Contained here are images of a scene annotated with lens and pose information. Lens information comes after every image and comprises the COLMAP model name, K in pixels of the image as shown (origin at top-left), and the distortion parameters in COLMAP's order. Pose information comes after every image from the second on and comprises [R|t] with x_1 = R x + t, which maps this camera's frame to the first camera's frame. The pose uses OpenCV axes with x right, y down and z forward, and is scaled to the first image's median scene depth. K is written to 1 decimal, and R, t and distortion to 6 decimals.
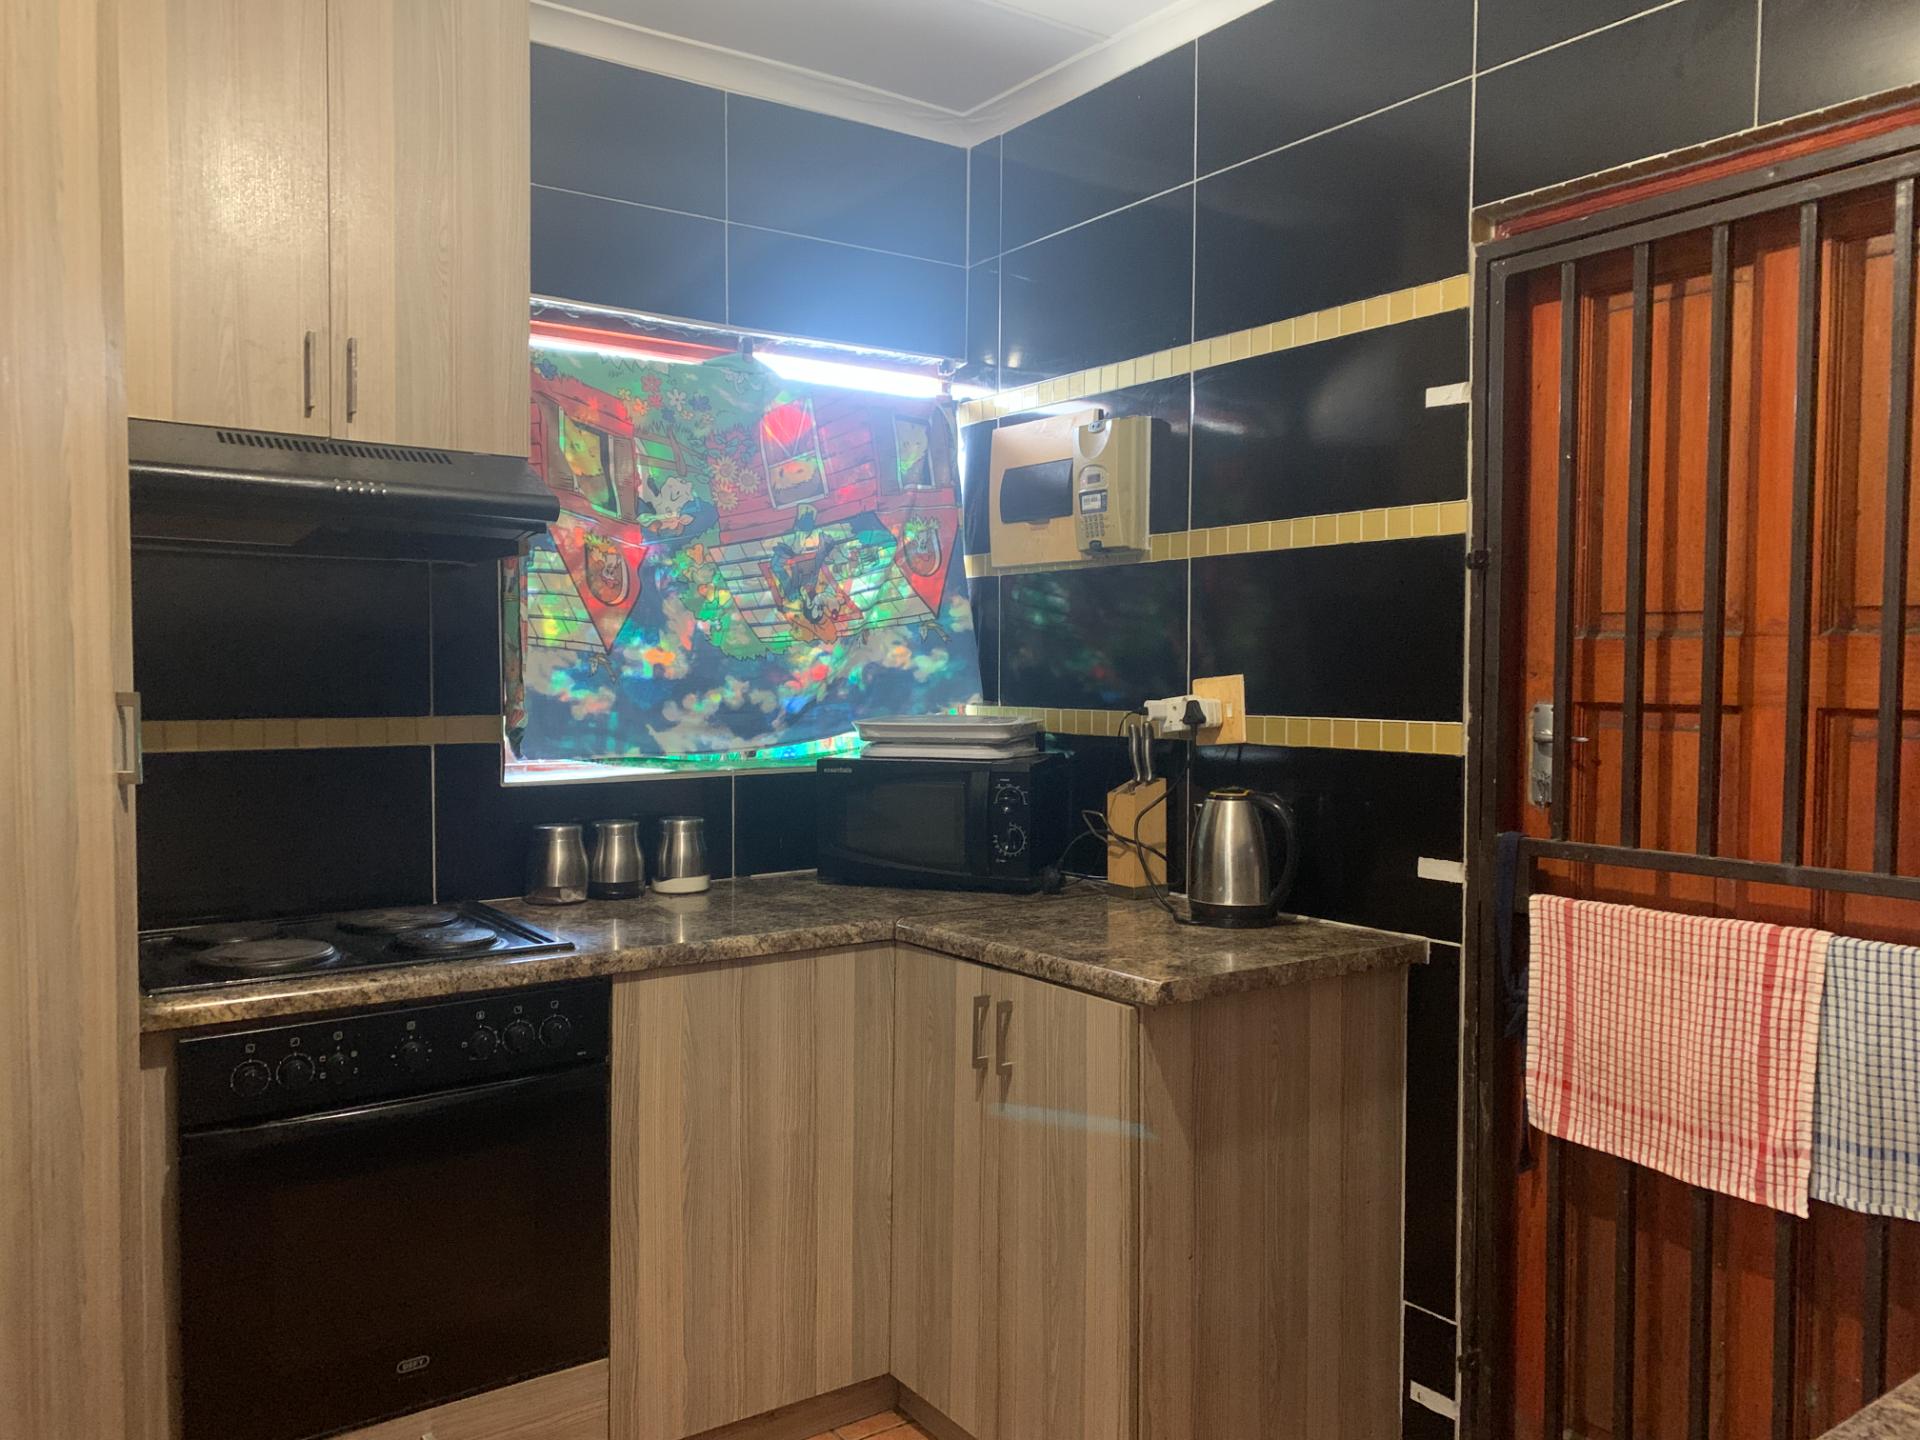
lens RADIAL K [[1413.0, 0, 960.0], [0, 1413.0, 720.0], [0, 0, 1]] dist [0.053765, -0.086318]
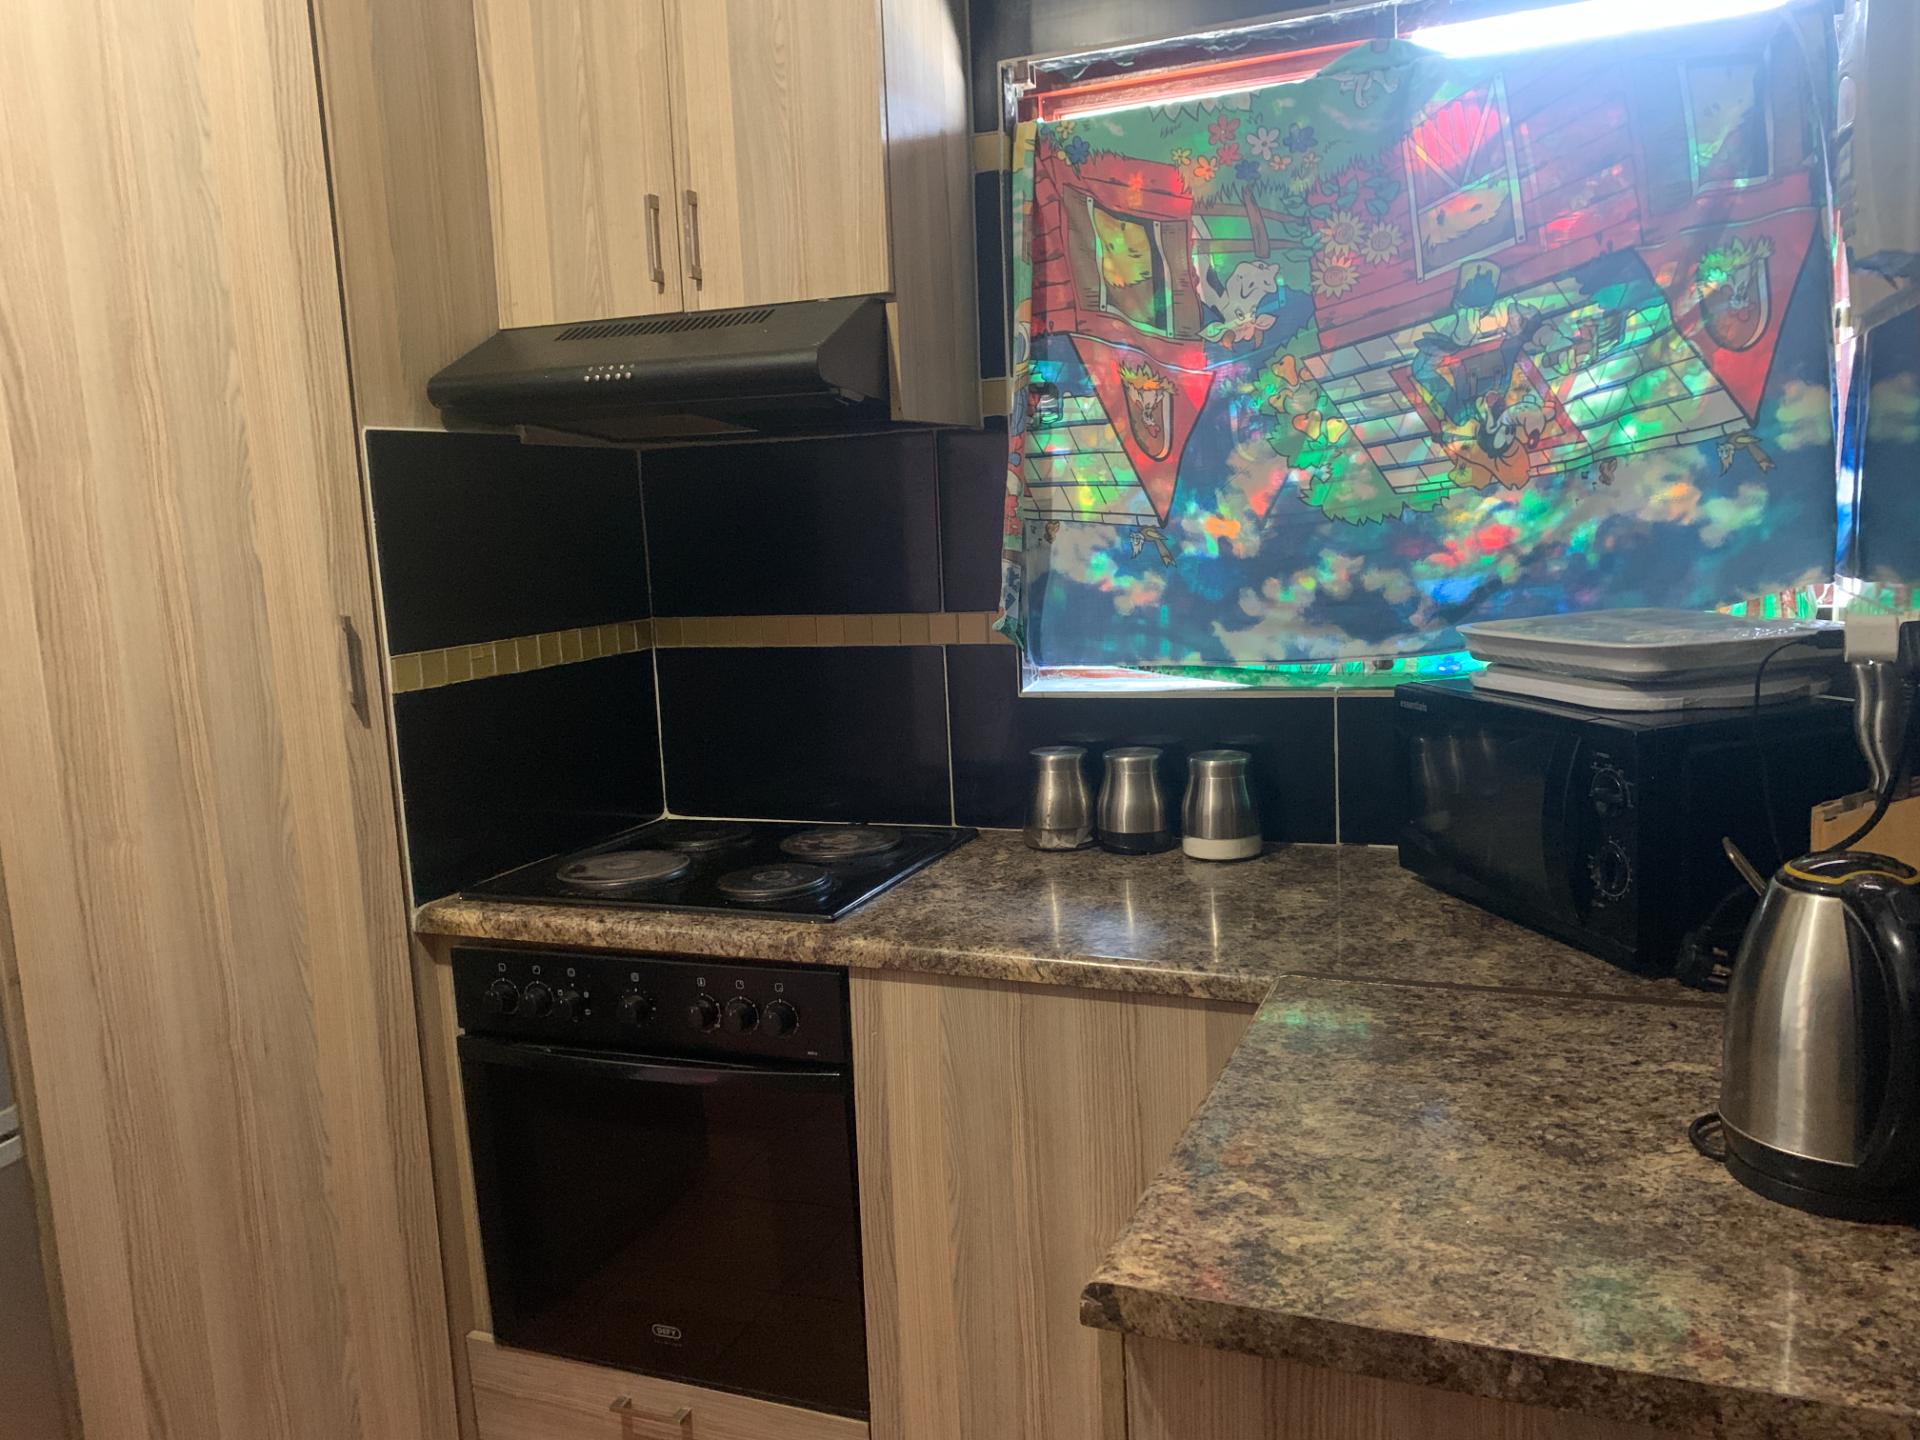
lens RADIAL K [[1433.7, 0, 957.5], [0, 1433.7, 737.6], [0, 0, 1]] dist [0.065320, -0.158134]
pose [[0.532724, 0.095815, -0.840847, 0.341130], [0.020897, 0.991778, 0.126253, -0.034079], [0.846031, -0.084829, 0.526342, 0.501020]]
